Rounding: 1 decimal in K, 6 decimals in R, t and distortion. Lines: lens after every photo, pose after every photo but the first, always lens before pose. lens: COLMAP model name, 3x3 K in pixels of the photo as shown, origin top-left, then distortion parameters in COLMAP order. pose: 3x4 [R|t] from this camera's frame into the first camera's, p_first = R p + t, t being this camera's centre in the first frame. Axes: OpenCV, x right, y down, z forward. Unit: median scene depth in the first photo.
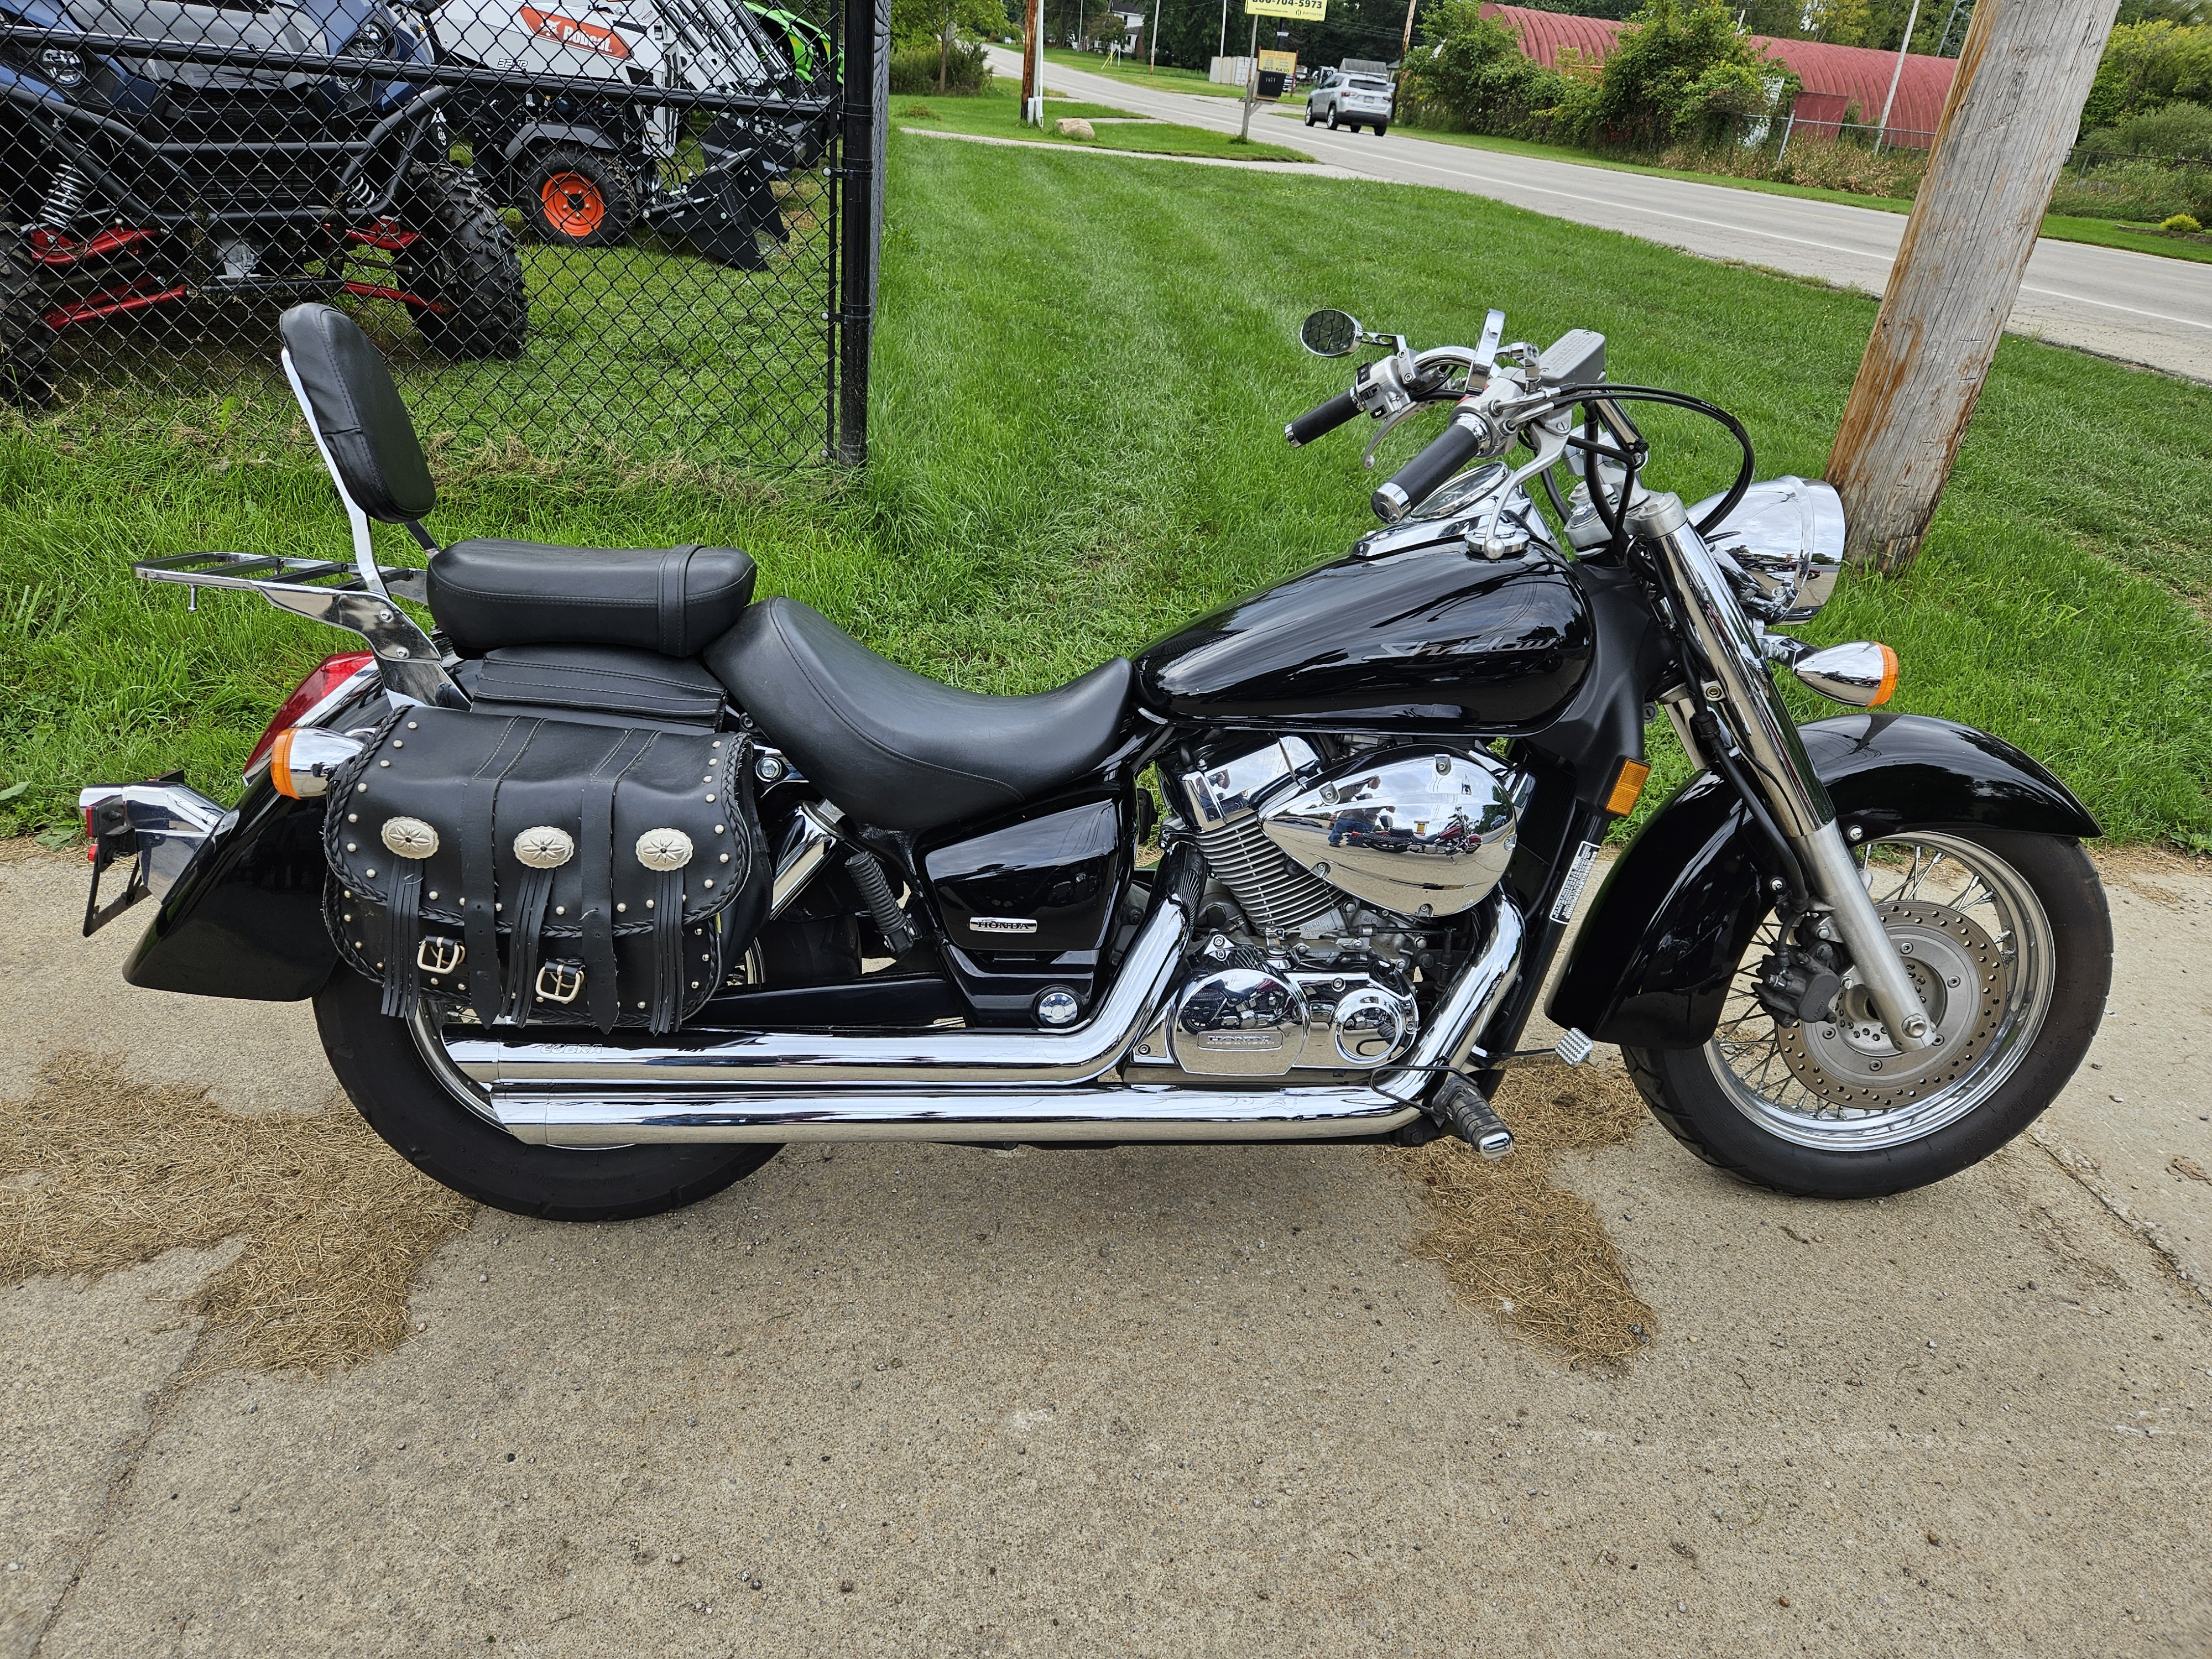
lens RADIAL K [[1454.5, 0, 1113.8], [0, 1454.5, 832.0], [0, 0, 1]] dist [0.072456, -0.053747]
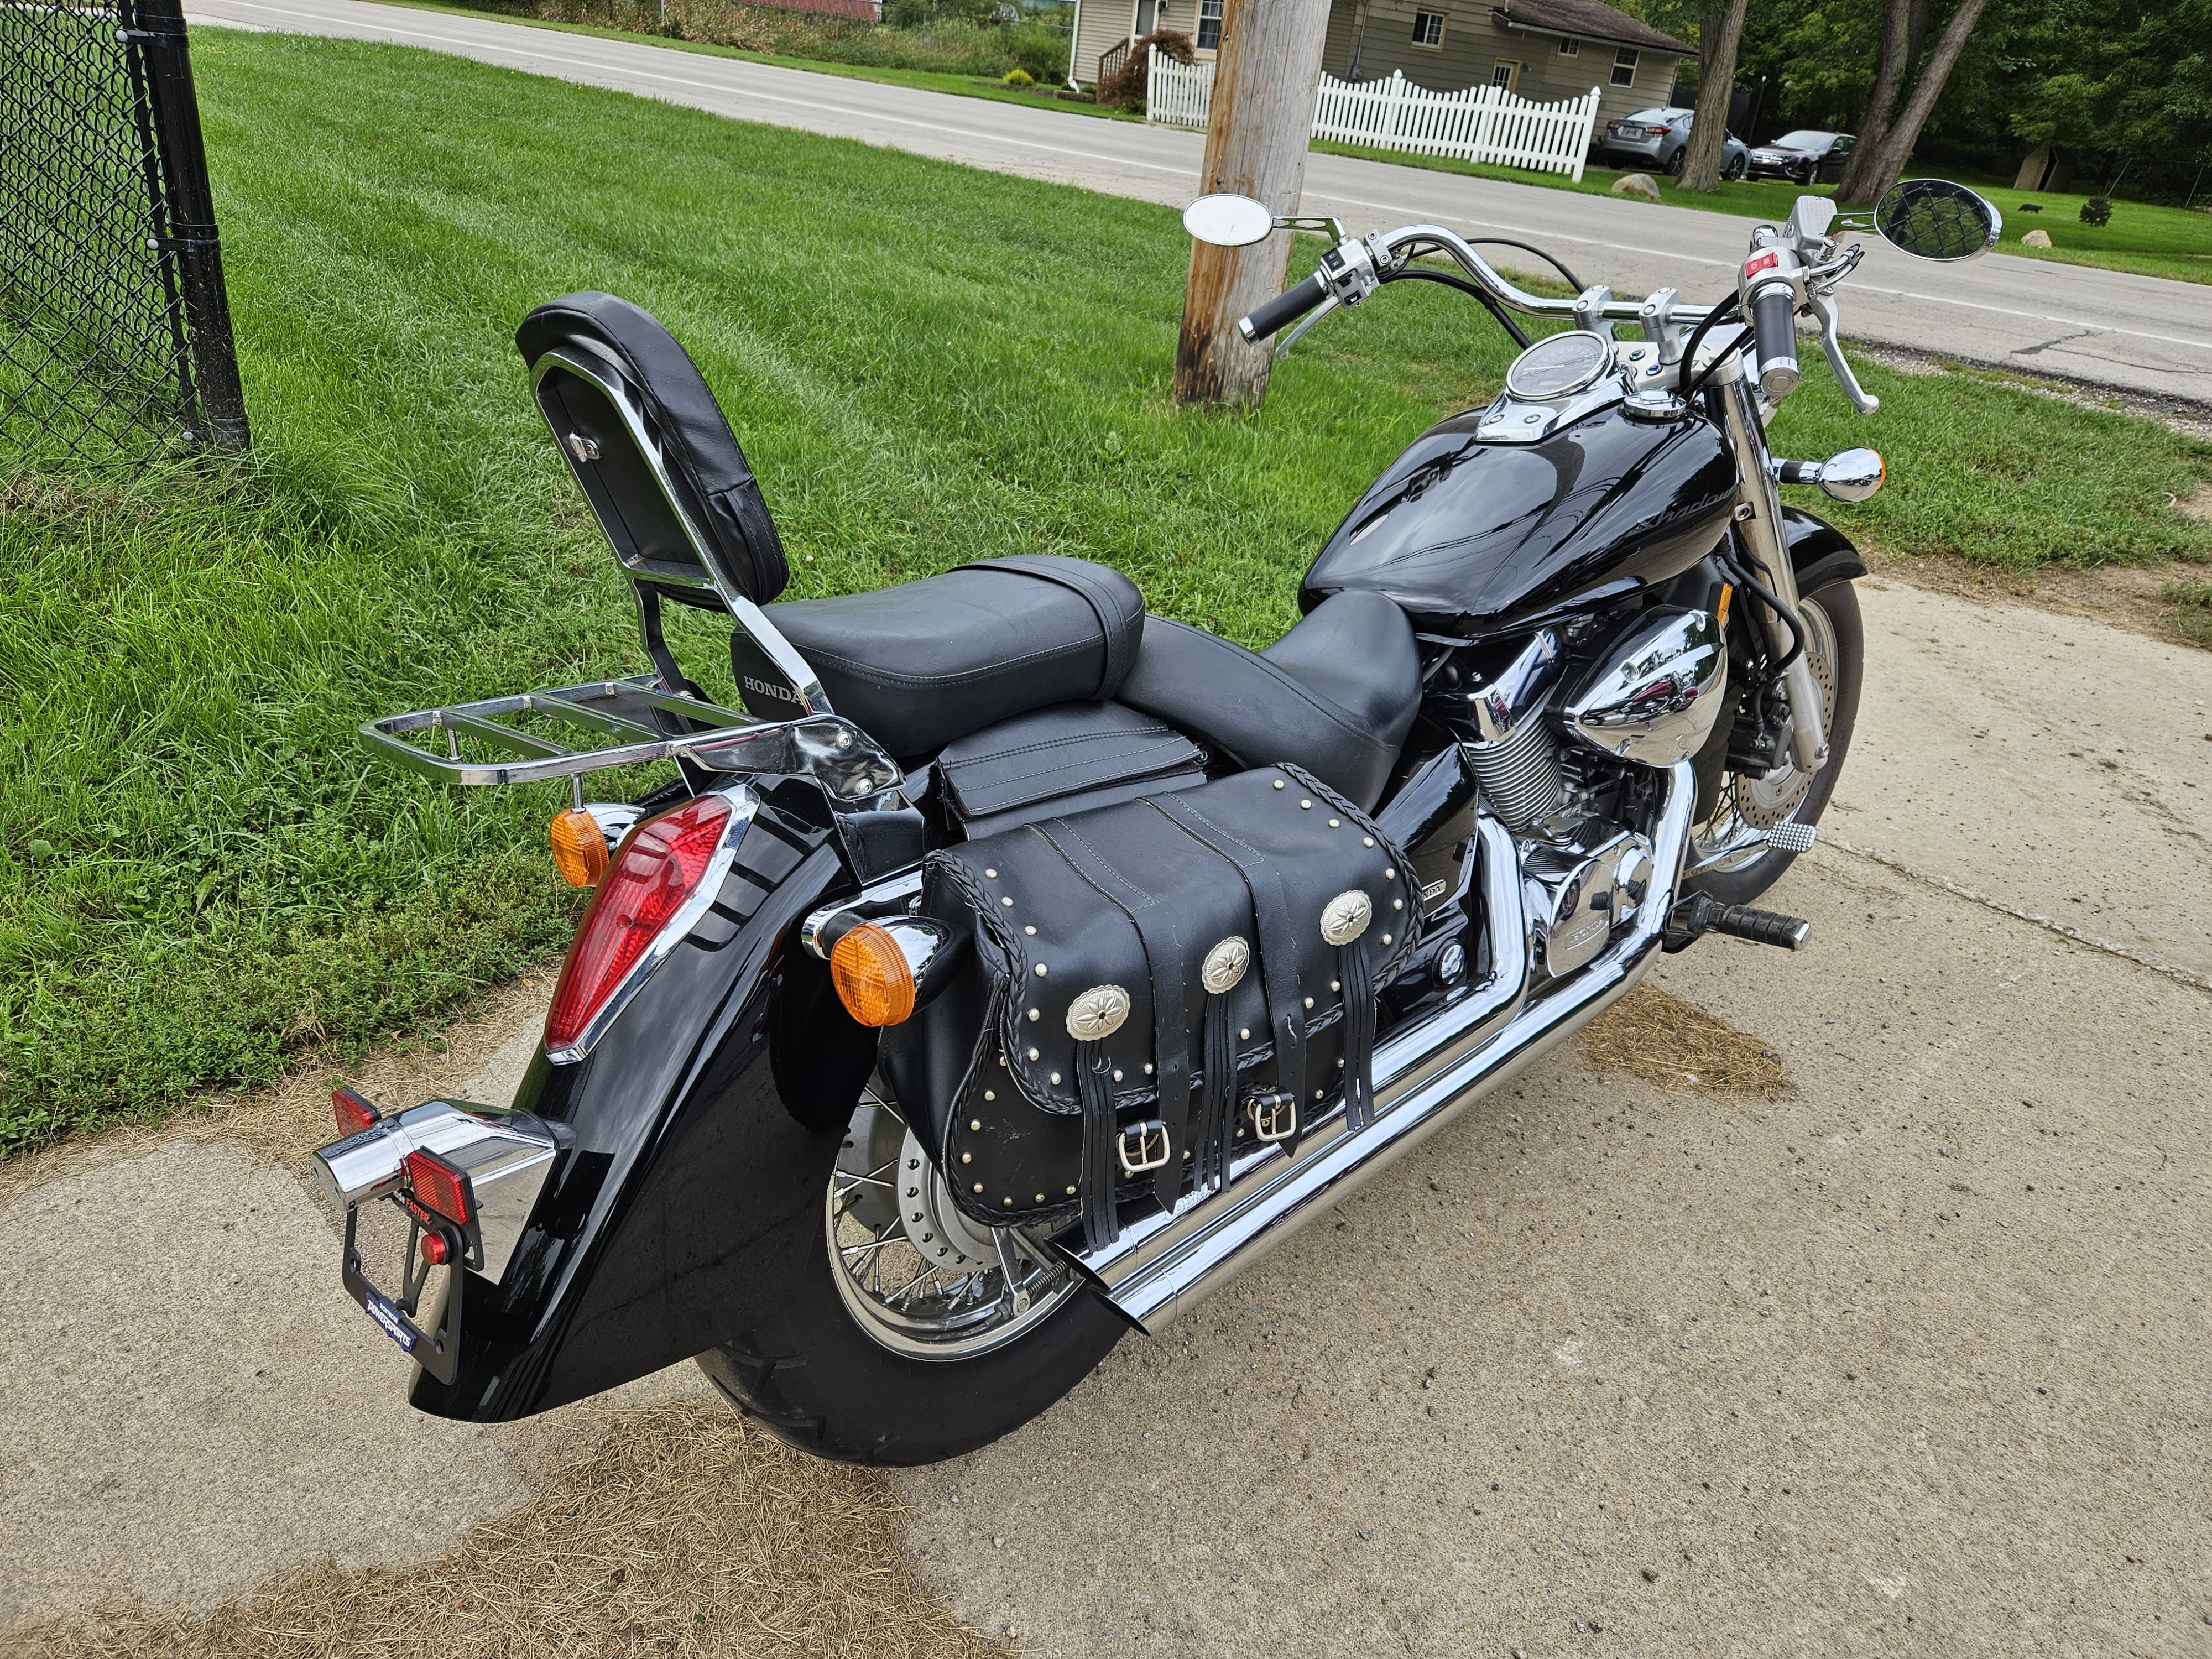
lens RADIAL K [[1459.7, 0, 1111.4], [0, 1459.7, 850.0], [0, 0, 1]] dist [0.078031, -0.073367]
pose [[0.786045, -0.300415, 0.540263, -0.315534], [0.252283, 0.953775, 0.163297, -0.071867], [-0.564347, 0.007941, 0.825500, 0.146039]]
